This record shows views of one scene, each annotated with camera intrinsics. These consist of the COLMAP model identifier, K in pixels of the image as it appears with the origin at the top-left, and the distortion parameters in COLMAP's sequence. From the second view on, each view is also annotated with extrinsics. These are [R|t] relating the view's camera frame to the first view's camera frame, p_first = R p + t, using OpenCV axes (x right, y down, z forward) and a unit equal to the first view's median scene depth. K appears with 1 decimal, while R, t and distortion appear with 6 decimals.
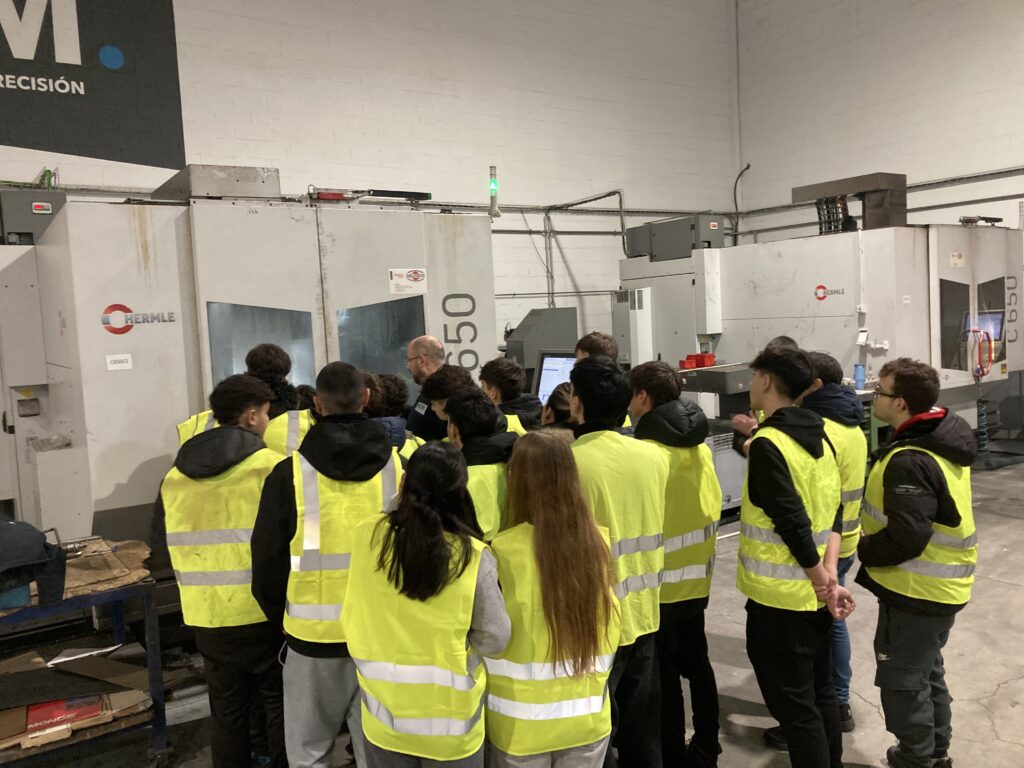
lens RADIAL K [[827.7, 0, 512.0], [0, 827.7, 384.0], [0, 0, 1]] dist [0.129105, -0.207534]
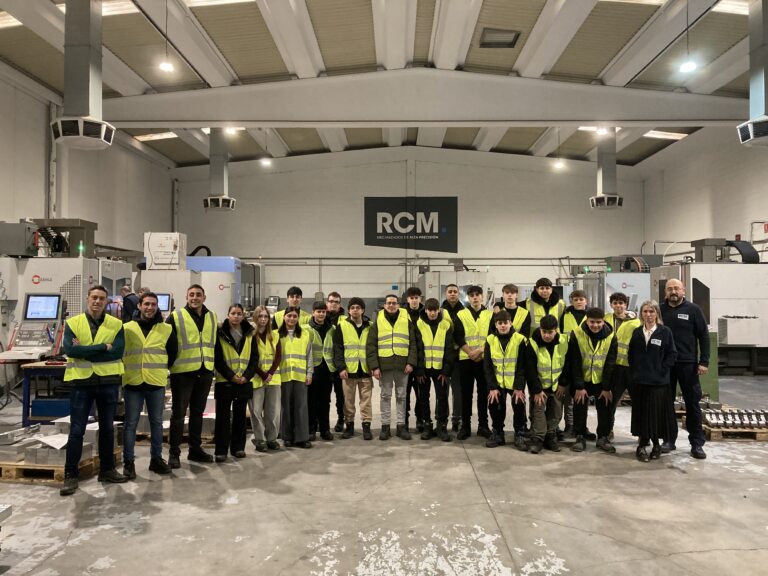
lens RADIAL K [[628.5, 0, 384.0], [0, 628.5, 288.0], [0, 0, 1]] dist [0.009217, 0.016720]
pose [[0.836702, 0.042470, -0.546009, 1.109284], [-0.079902, 0.995787, -0.044986, 0.116484], [0.541798, 0.081267, 0.836570, -1.976048]]
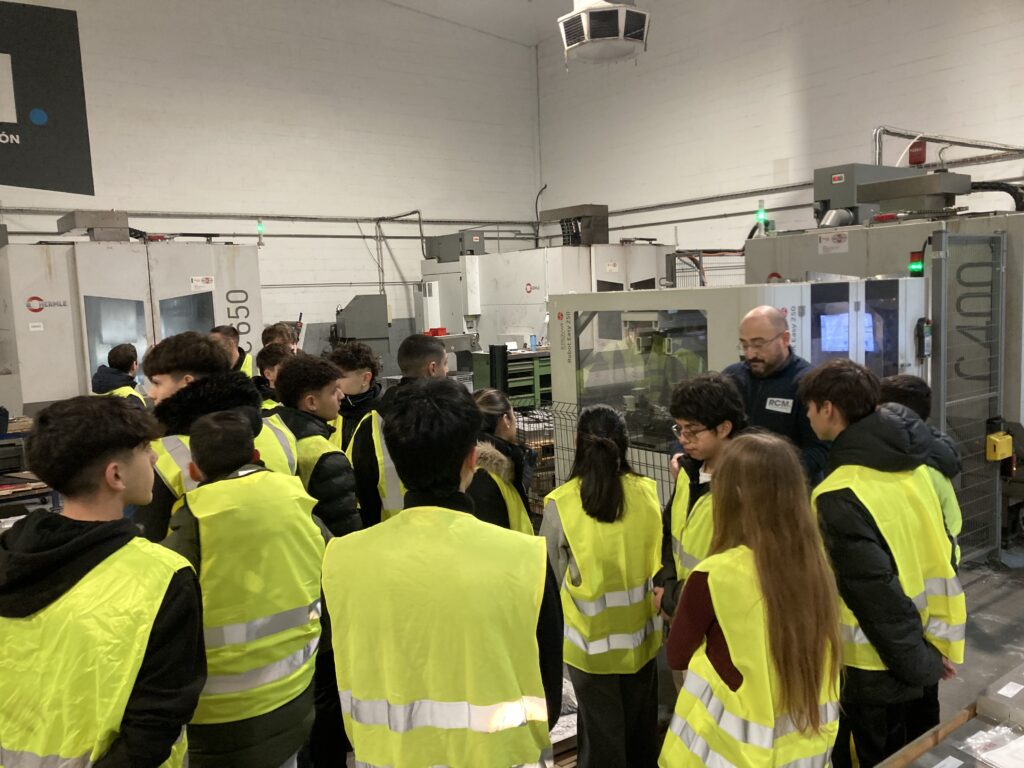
lens RADIAL K [[879.6, 0, 517.7], [0, 879.6, 373.4], [0, 0, 1]] dist [0.165562, -0.248175]
pose [[0.999481, 0.004356, 0.031924, 0.266417], [-0.004637, 0.999951, 0.008753, 0.027057], [-0.031884, -0.008896, 0.999452, -0.515121]]
